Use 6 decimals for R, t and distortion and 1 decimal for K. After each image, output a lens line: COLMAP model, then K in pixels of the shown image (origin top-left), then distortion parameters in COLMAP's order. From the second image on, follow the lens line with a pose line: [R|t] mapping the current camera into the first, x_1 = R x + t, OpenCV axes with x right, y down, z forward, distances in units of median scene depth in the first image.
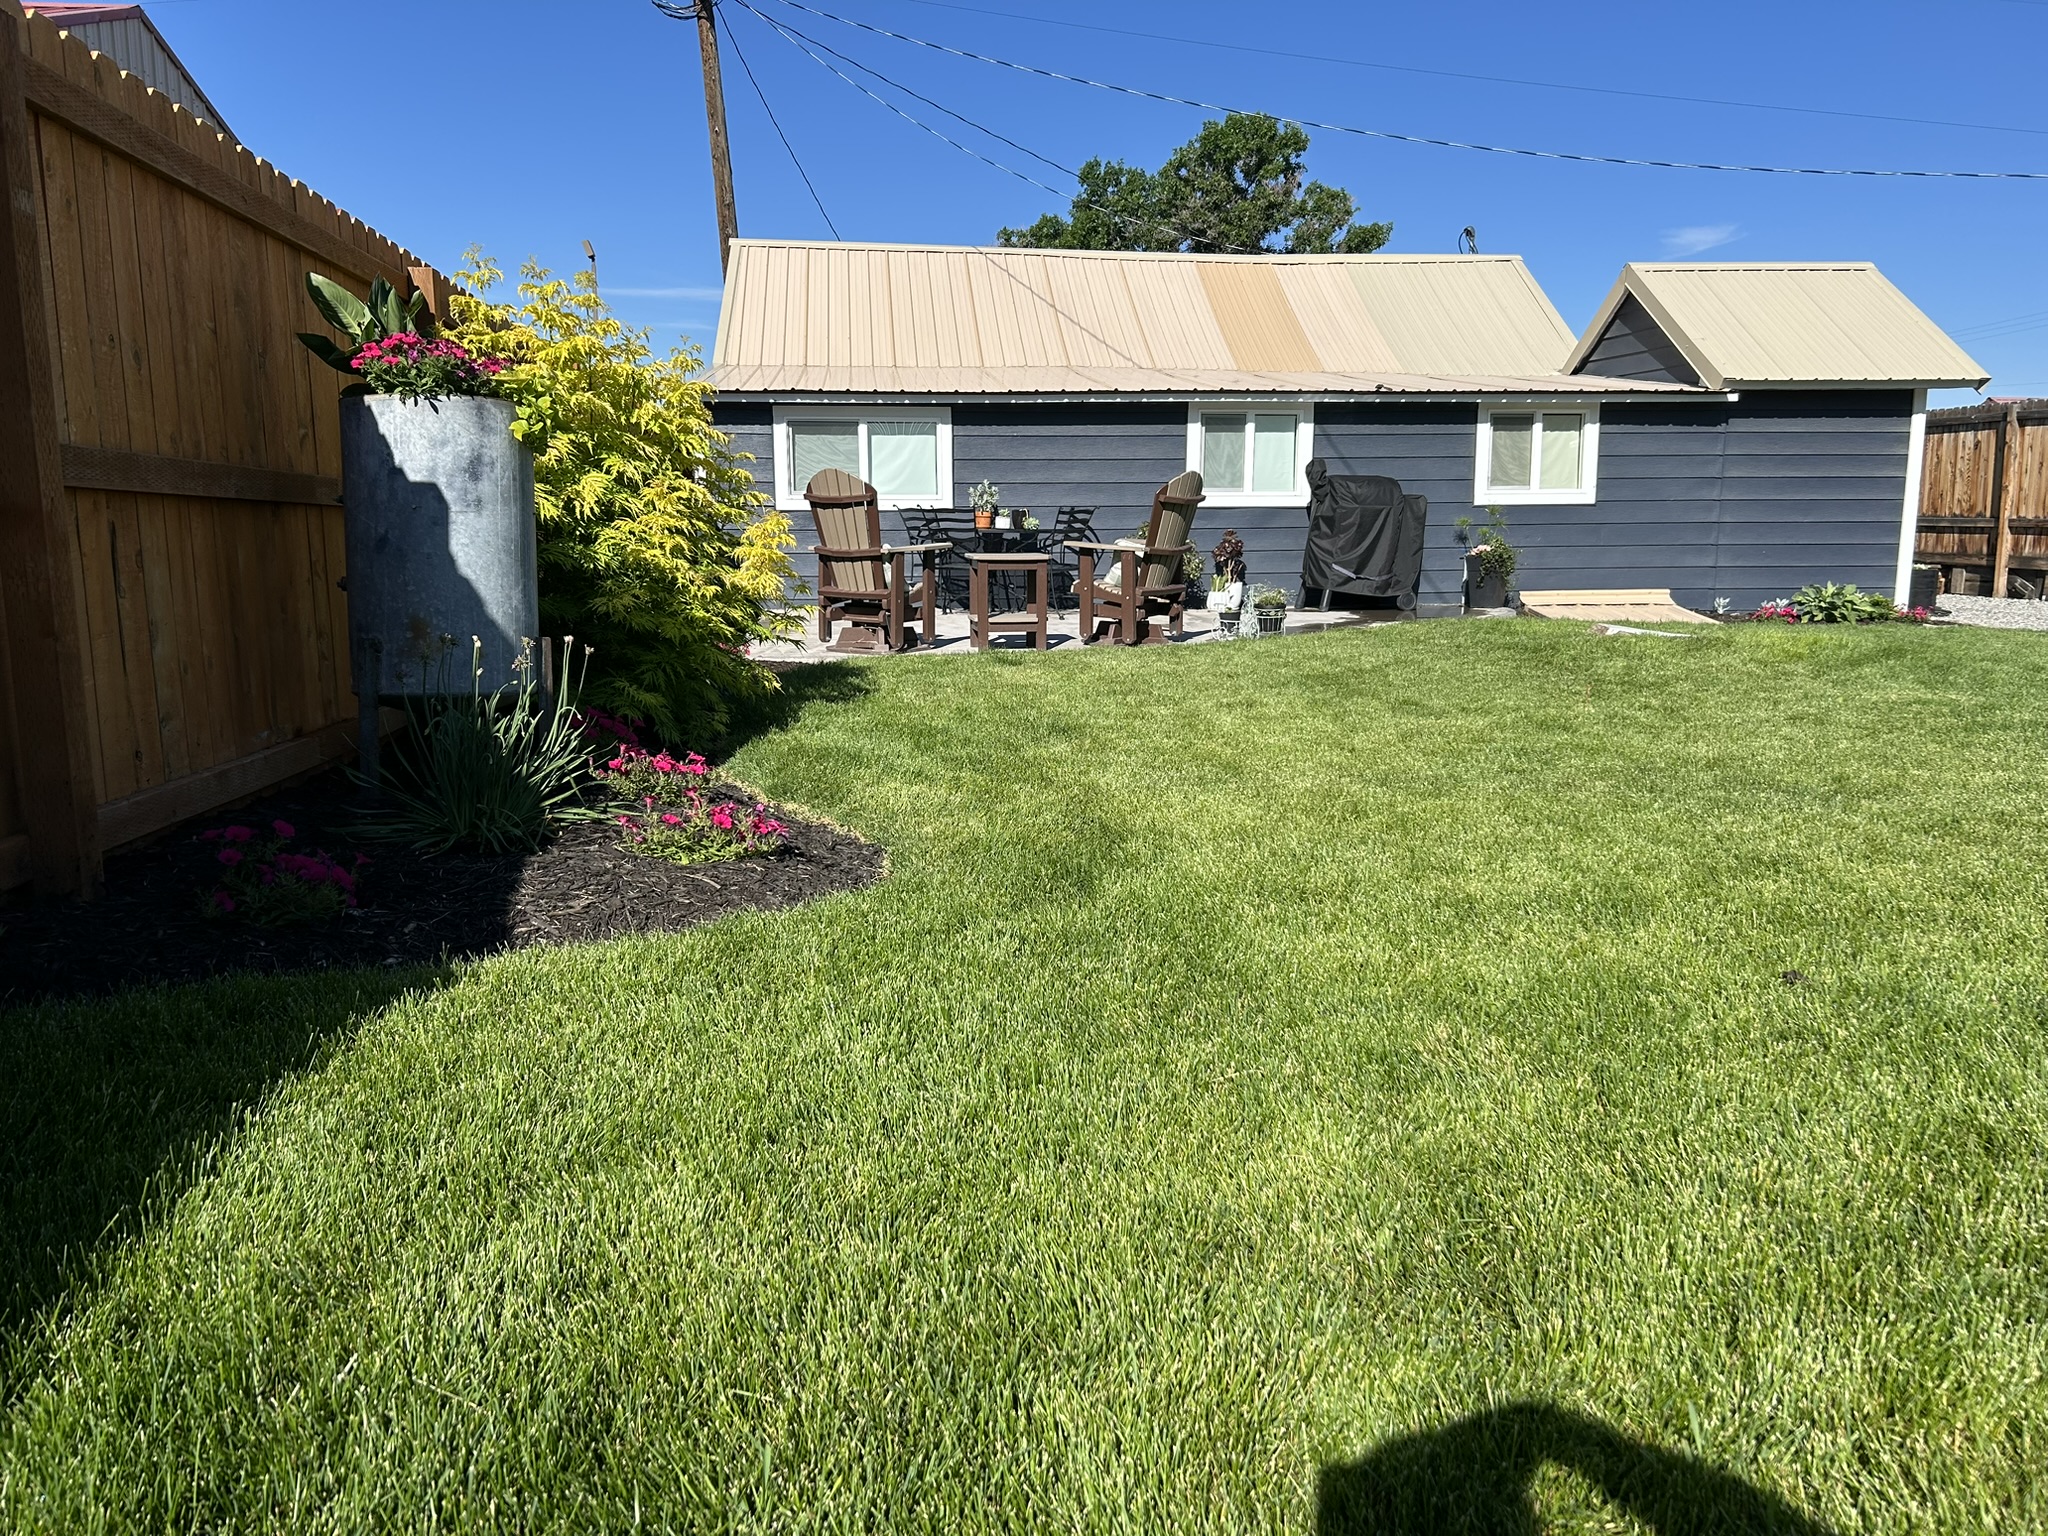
lens RADIAL K [[1570.3, 0, 1024.0], [0, 1570.3, 768.0], [0, 0, 1]] dist [0.002392, -0.004462]
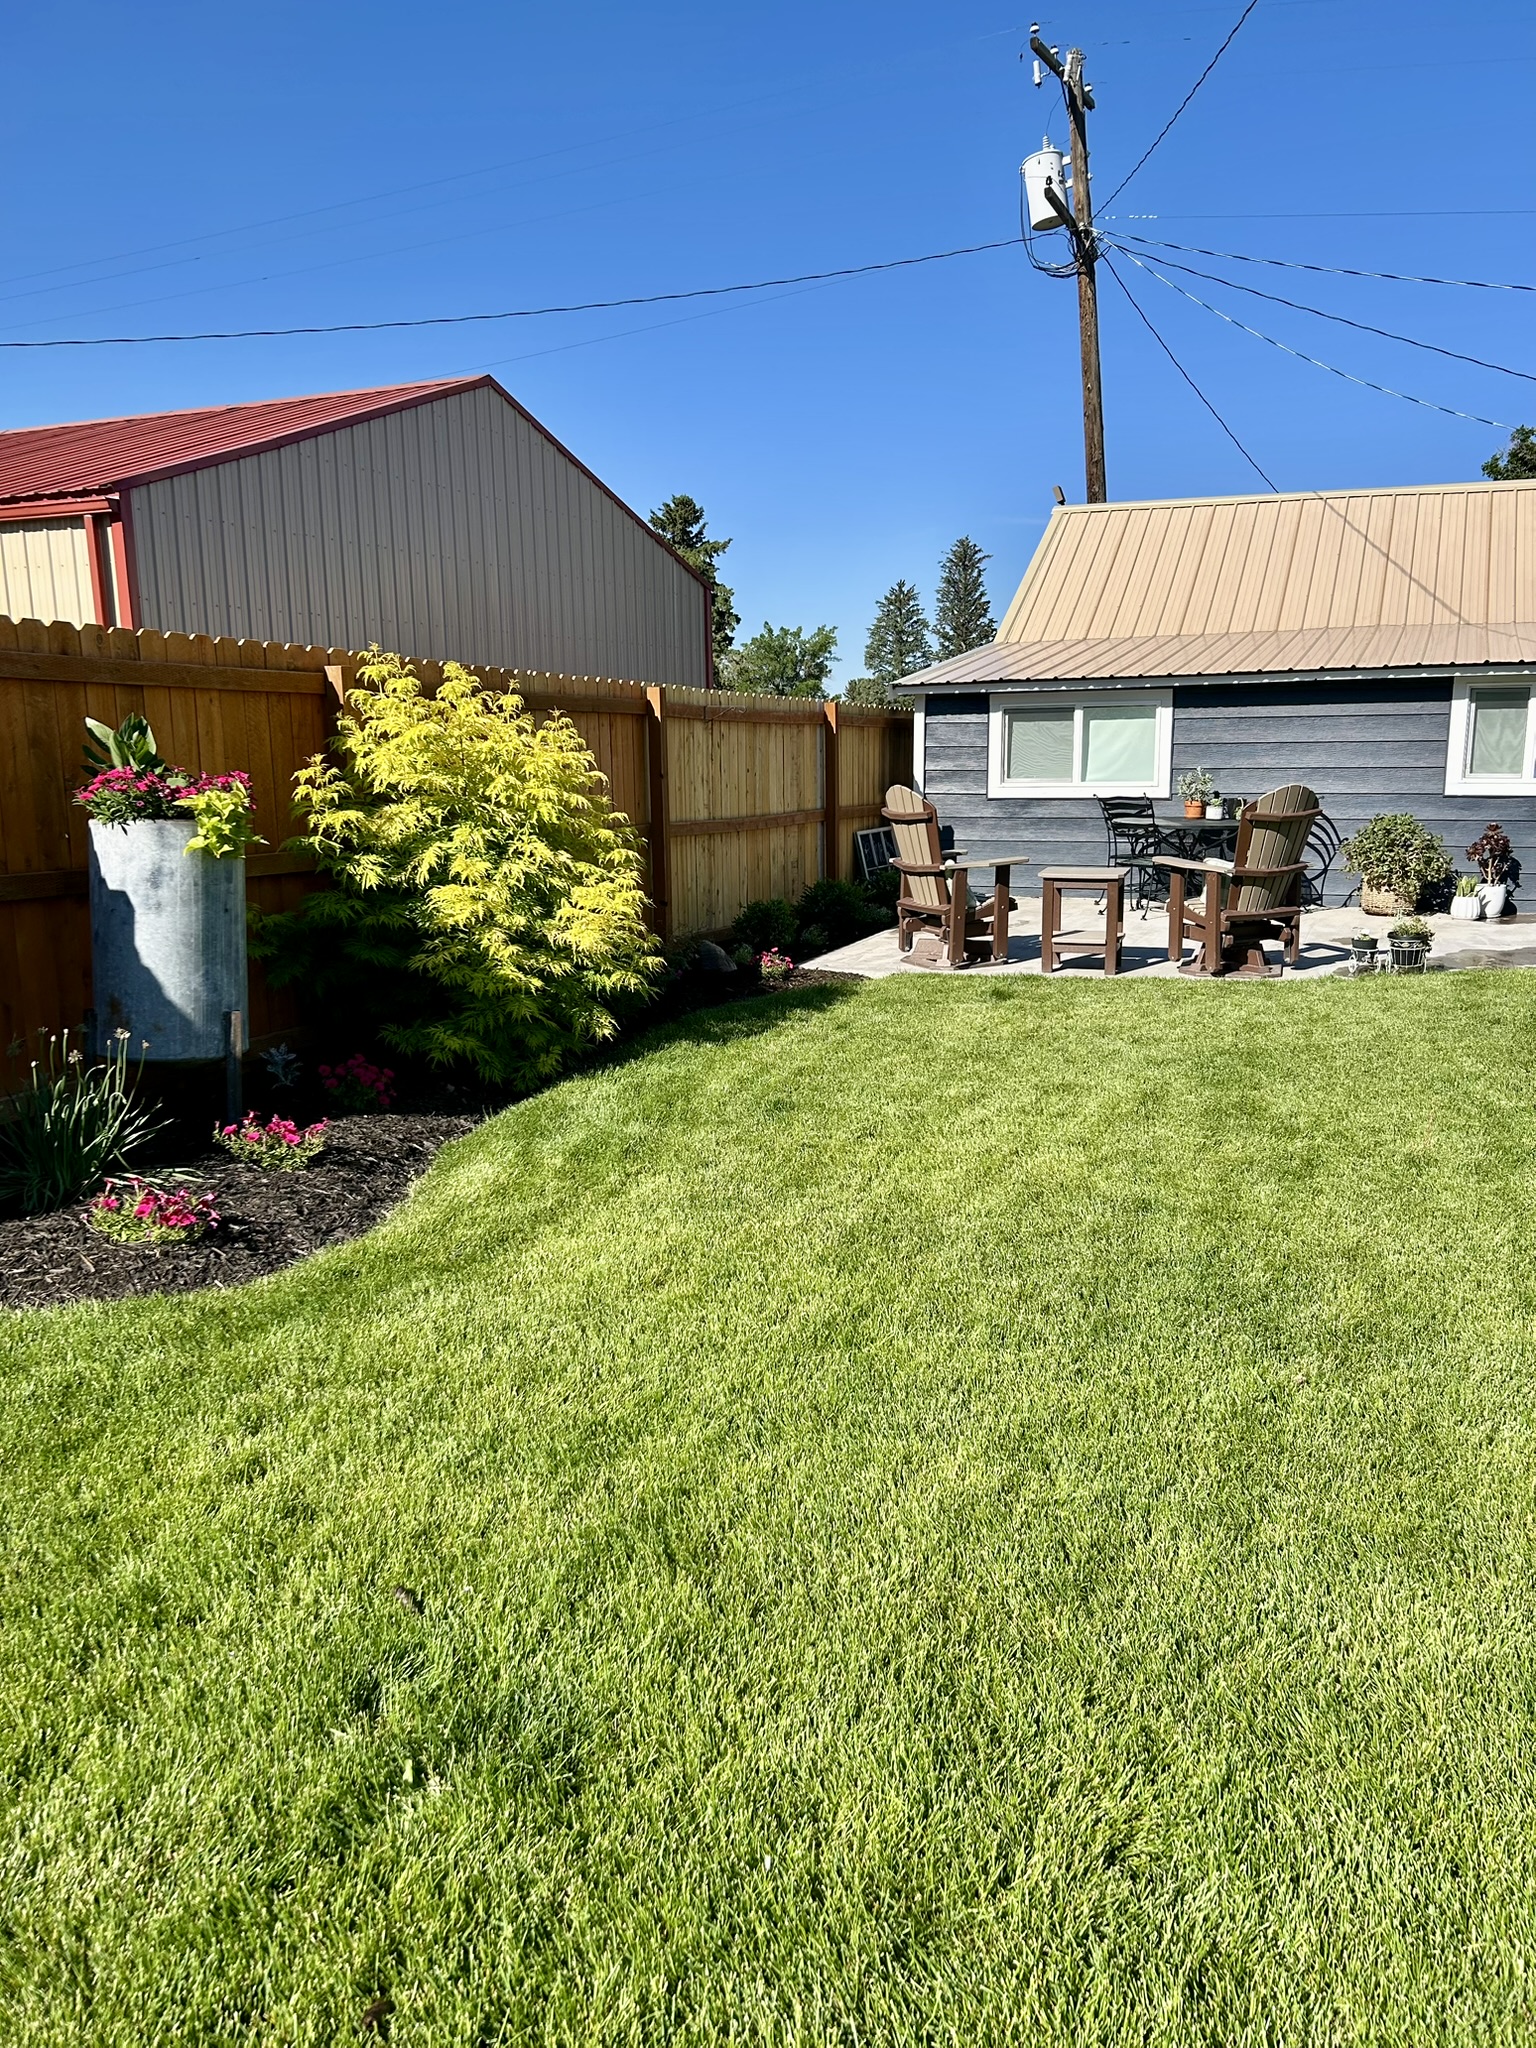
lens RADIAL K [[1570.3, 0, 768.0], [0, 1570.3, 1024.0], [0, 0, 1]] dist [0.002392, -0.004462]
pose [[0.866292, 0.082046, -0.492753, 0.247784], [-0.068747, 0.996615, 0.045080, -0.060414], [0.494784, -0.005177, 0.869000, 0.061910]]
